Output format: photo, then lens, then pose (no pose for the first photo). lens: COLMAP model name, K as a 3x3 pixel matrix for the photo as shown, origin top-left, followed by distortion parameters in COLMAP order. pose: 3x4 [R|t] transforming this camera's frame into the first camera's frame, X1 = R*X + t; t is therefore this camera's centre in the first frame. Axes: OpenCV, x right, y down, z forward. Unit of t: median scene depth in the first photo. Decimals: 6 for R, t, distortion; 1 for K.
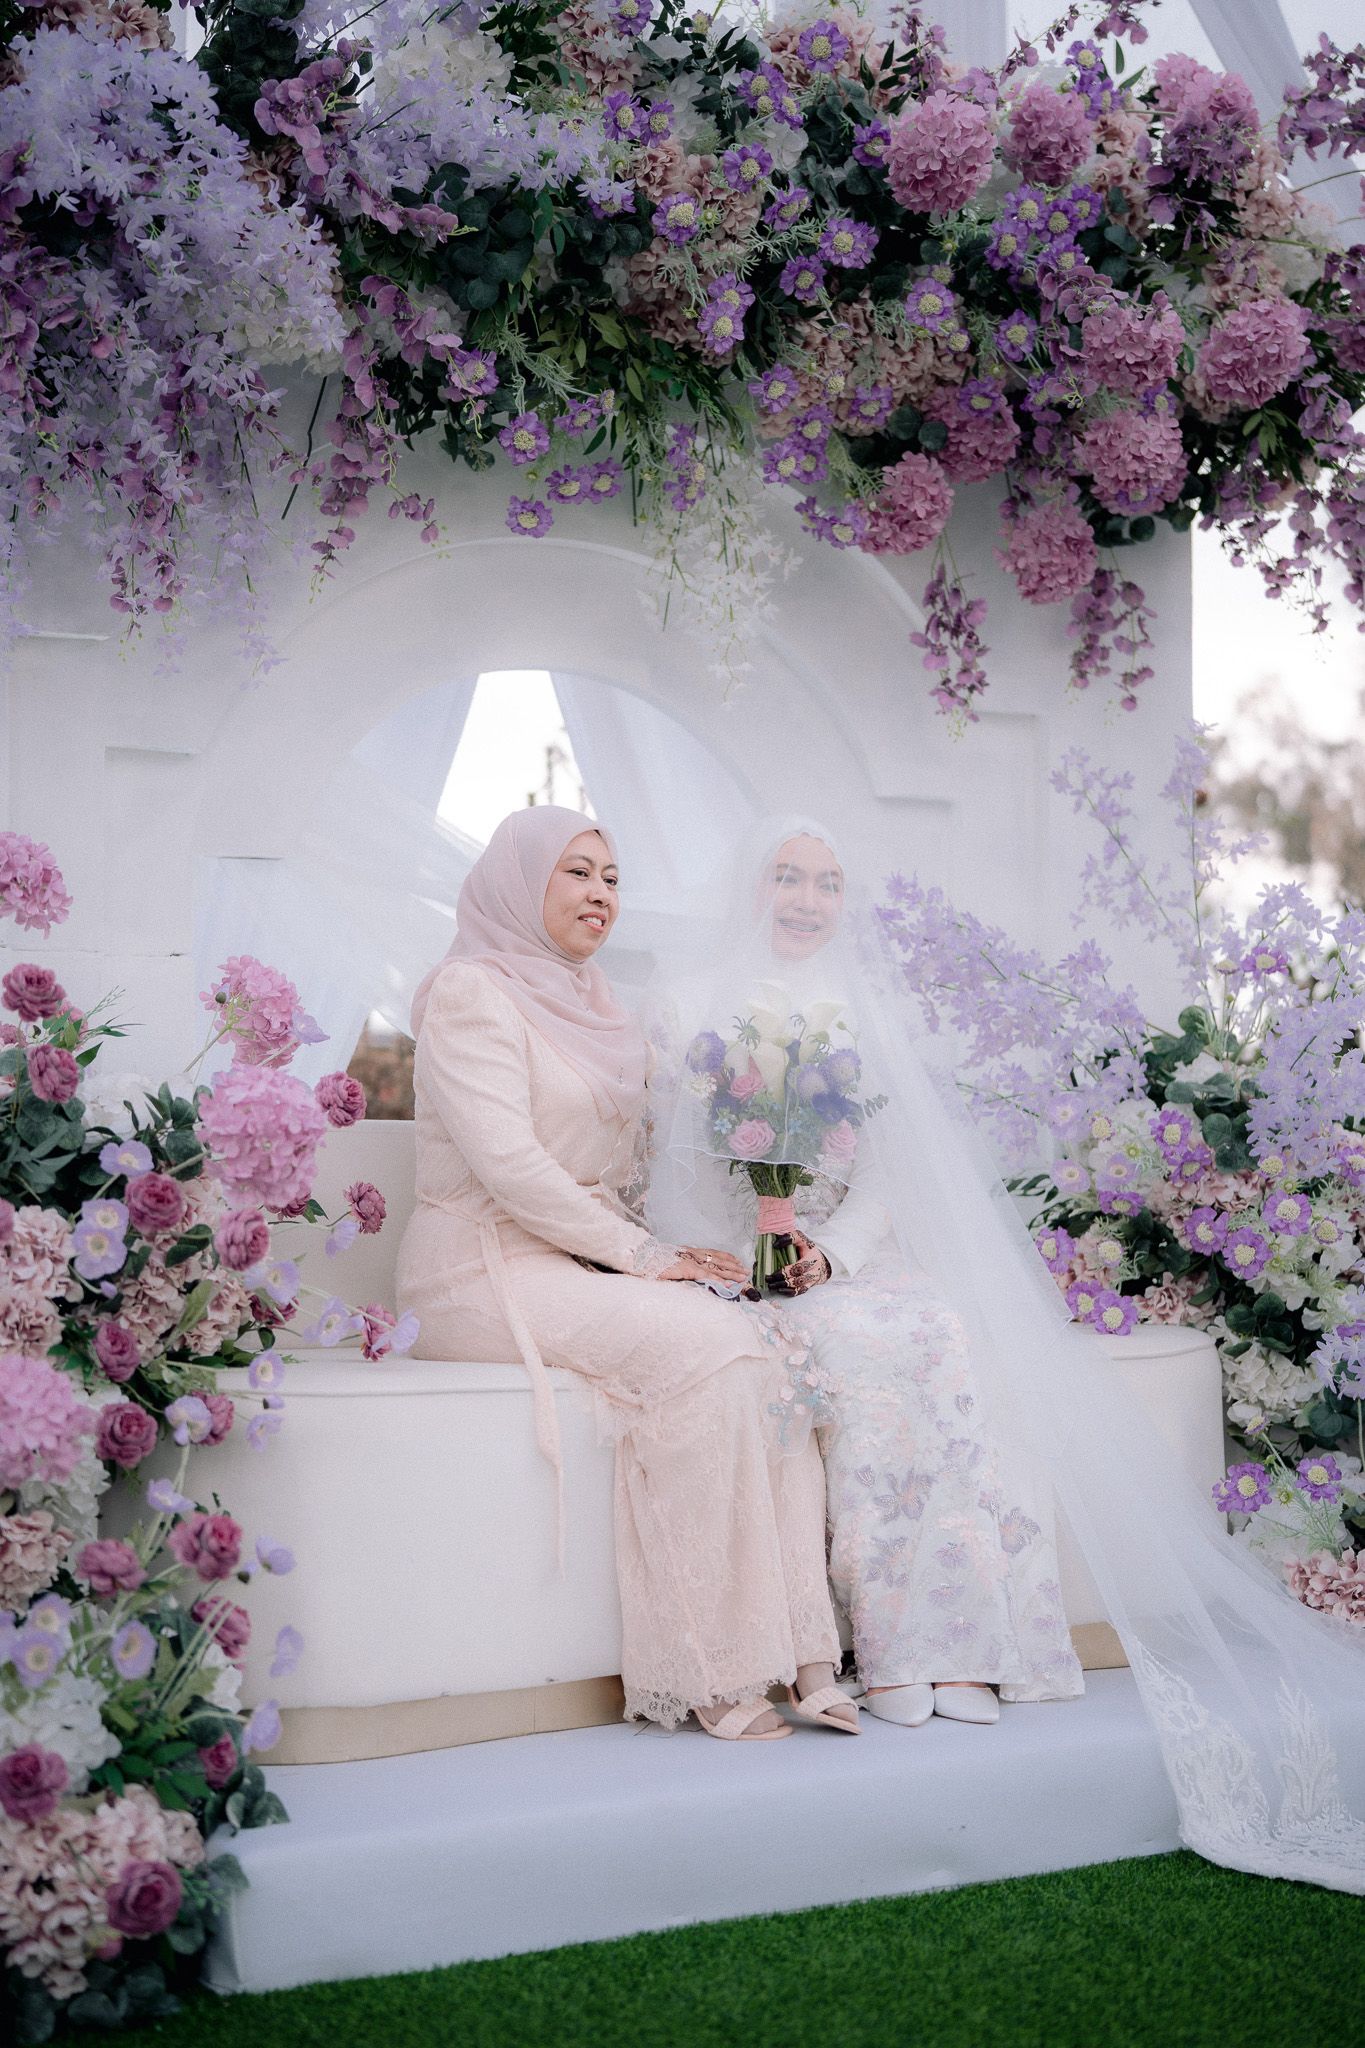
lens RADIAL K [[2855.4, 0, 682.5], [0, 2855.4, 1024.0], [0, 0, 1]] dist [-0.003443, 0.070723]
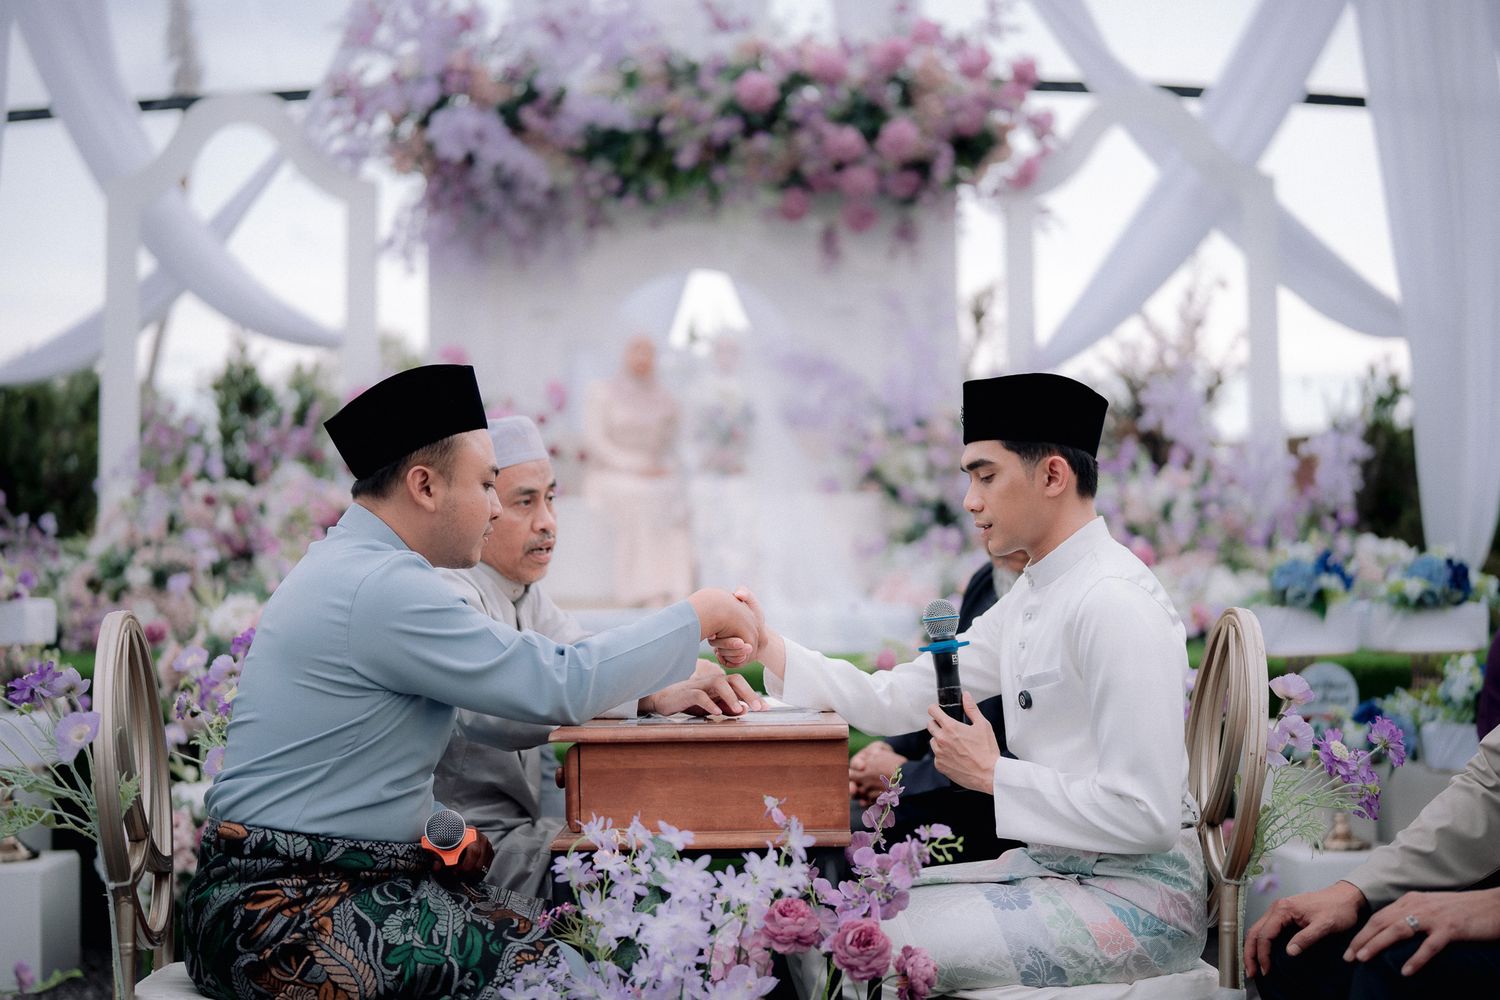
lens RADIAL K [[2091.4, 0, 750.0], [0, 2091.4, 500.0], [0, 0, 1]] dist [-0.003443, 0.070723]
pose [[0.873596, -0.027230, -0.485890, 1.027253], [0.029355, 0.999564, -0.003238, 0.110396], [0.485766, -0.011435, 0.874014, -0.803773]]
